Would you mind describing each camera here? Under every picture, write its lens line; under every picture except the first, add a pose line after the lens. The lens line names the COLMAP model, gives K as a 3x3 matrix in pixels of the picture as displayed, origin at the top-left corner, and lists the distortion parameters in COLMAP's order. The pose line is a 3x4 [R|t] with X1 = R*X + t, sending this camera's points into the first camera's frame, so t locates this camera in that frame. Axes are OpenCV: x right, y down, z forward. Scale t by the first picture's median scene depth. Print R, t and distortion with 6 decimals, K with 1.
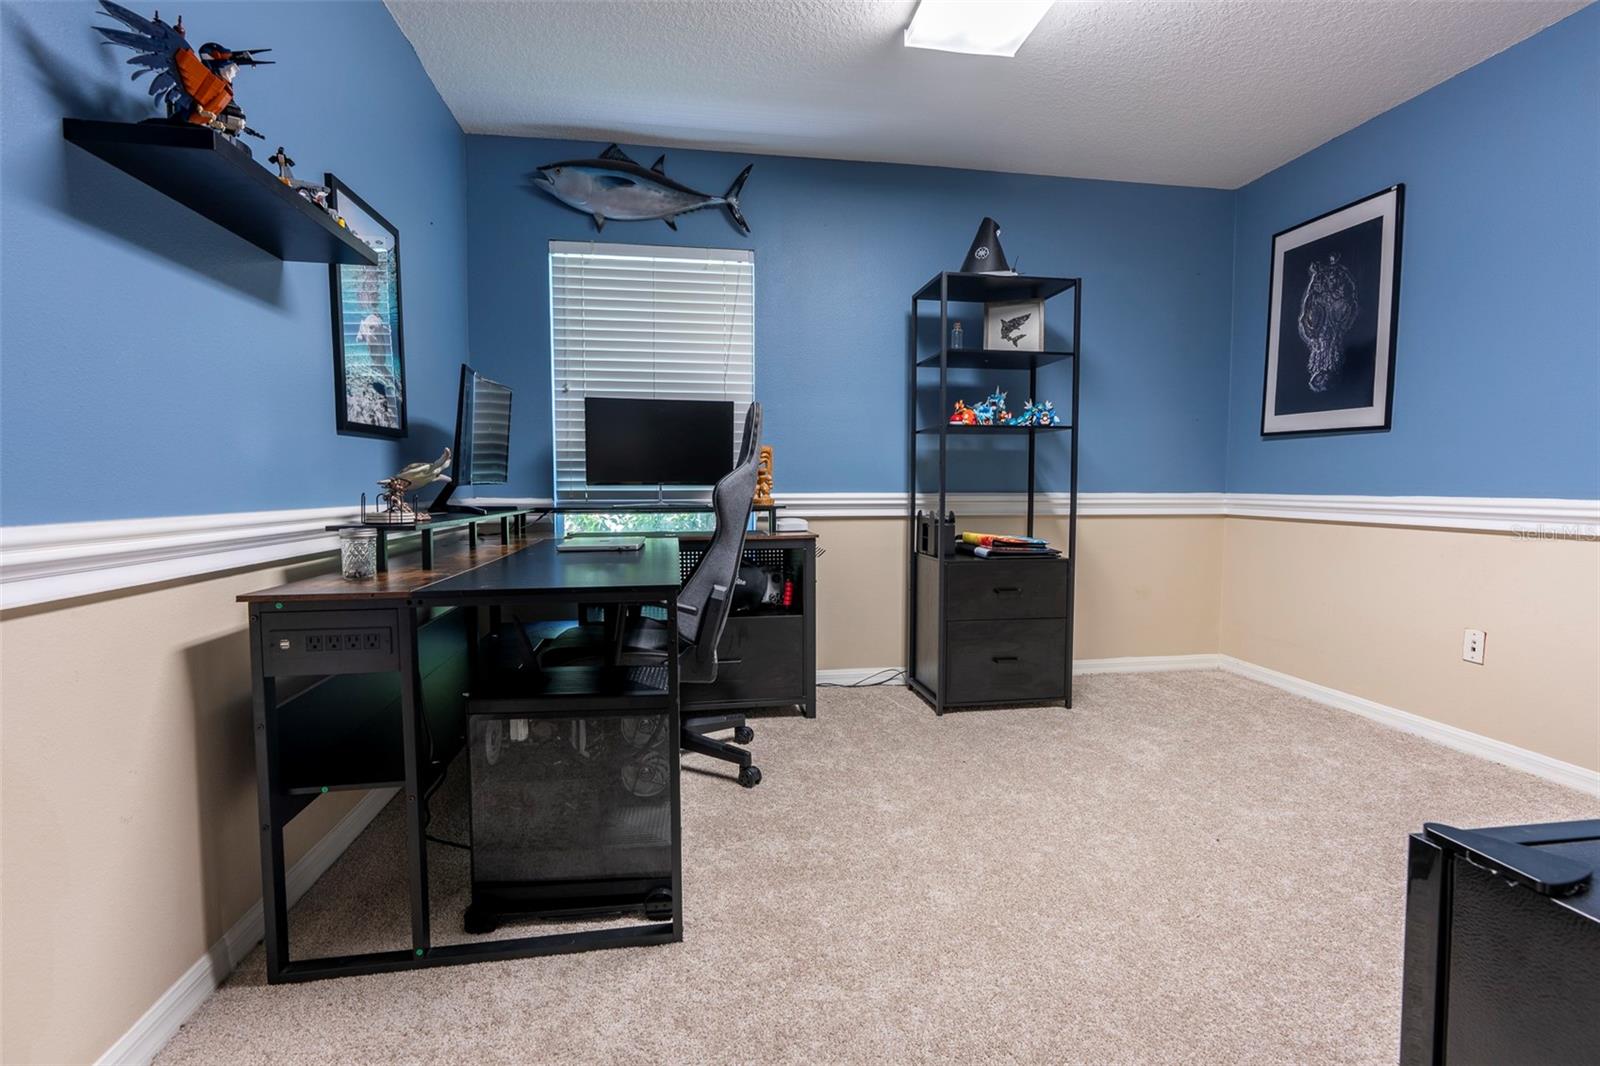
lens RADIAL K [[737.8, 0, 802.8], [0, 737.8, 527.7], [0, 0, 1]] dist [-0.004619, -0.000069]
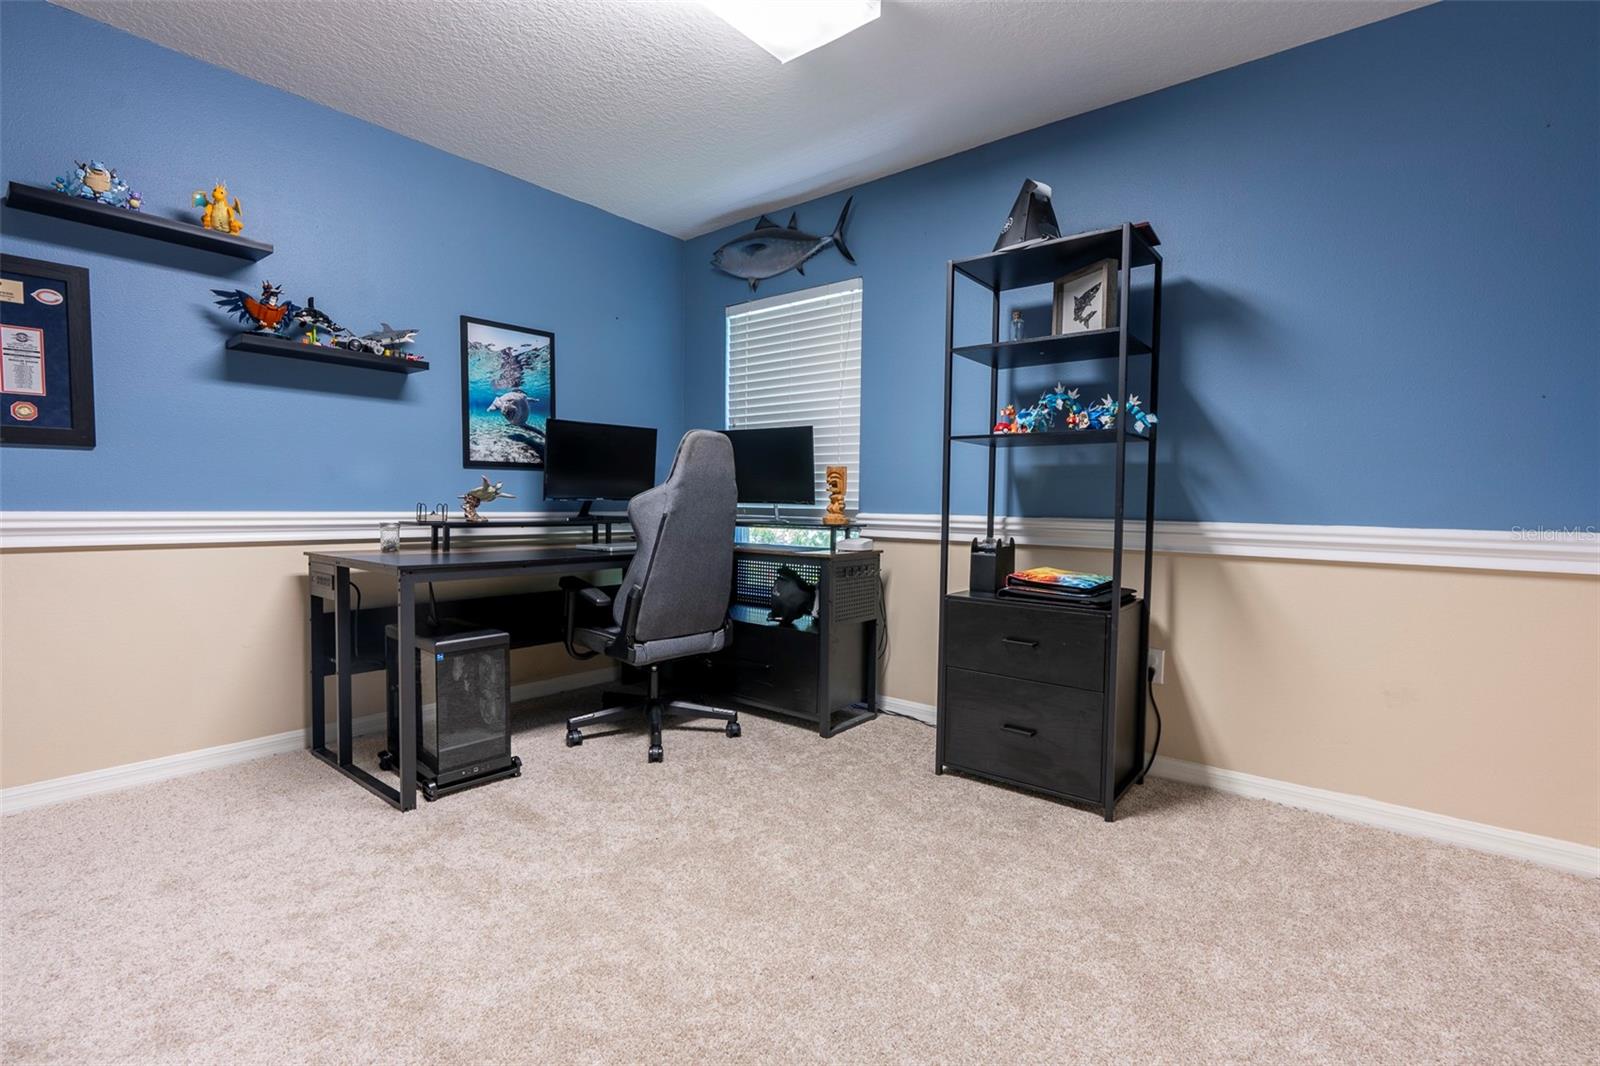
lens RADIAL K [[723.1, 0, 799.4], [0, 723.1, 527.6], [0, 0, 1]] dist [-0.006547, 0.000823]
pose [[0.661668, 0.037713, -0.748848, 0.684768], [-0.058434, 0.998290, -0.001356, -0.021526], [0.747517, 0.044656, 0.662740, 0.300919]]
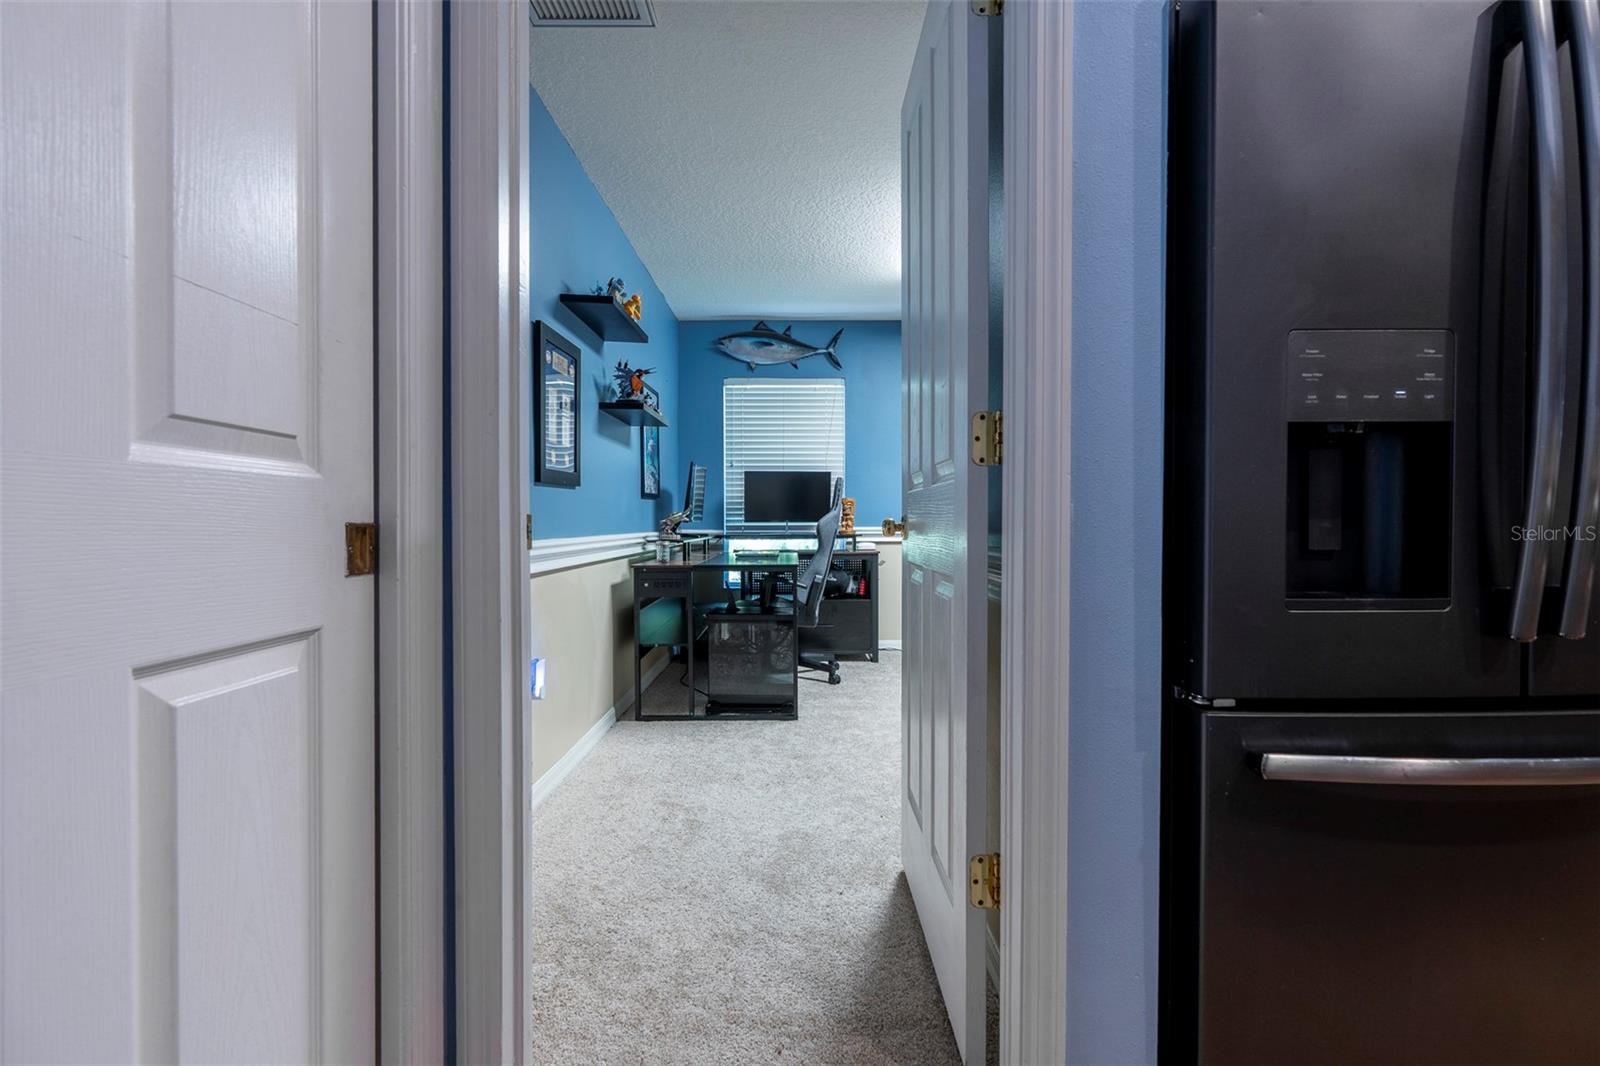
lens RADIAL K [[723.1, 0, 799.4], [0, 723.1, 527.6], [0, 0, 1]] dist [-0.006547, 0.000823]
pose [[0.986717, 0.000380, -0.162446, 0.101879], [-0.008143, 0.998856, -0.047129, 0.032300], [0.162243, 0.047826, 0.985591, -0.615632]]
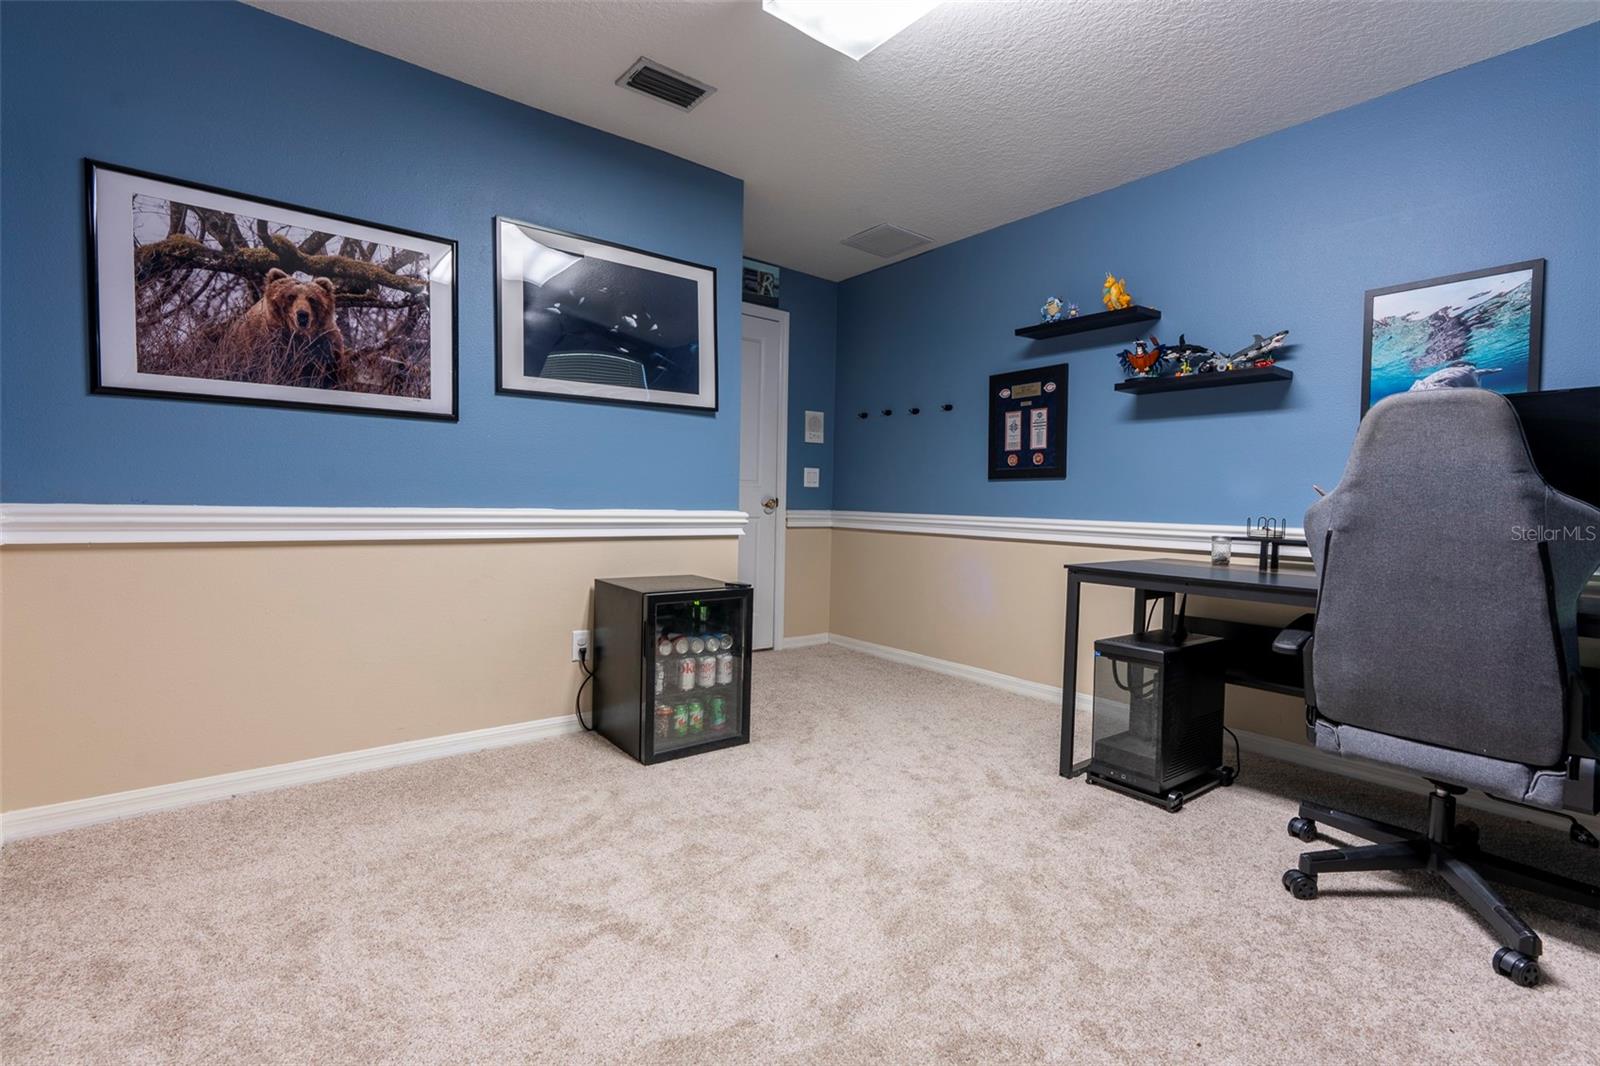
lens RADIAL K [[723.1, 0, 799.4], [0, 723.1, 527.6], [0, 0, 1]] dist [-0.006547, 0.000823]
pose [[-0.871372, -0.002236, -0.490618, 0.575634], [-0.049707, 0.995247, 0.083746, -0.058892], [0.488099, 0.097361, -0.867341, 1.036700]]
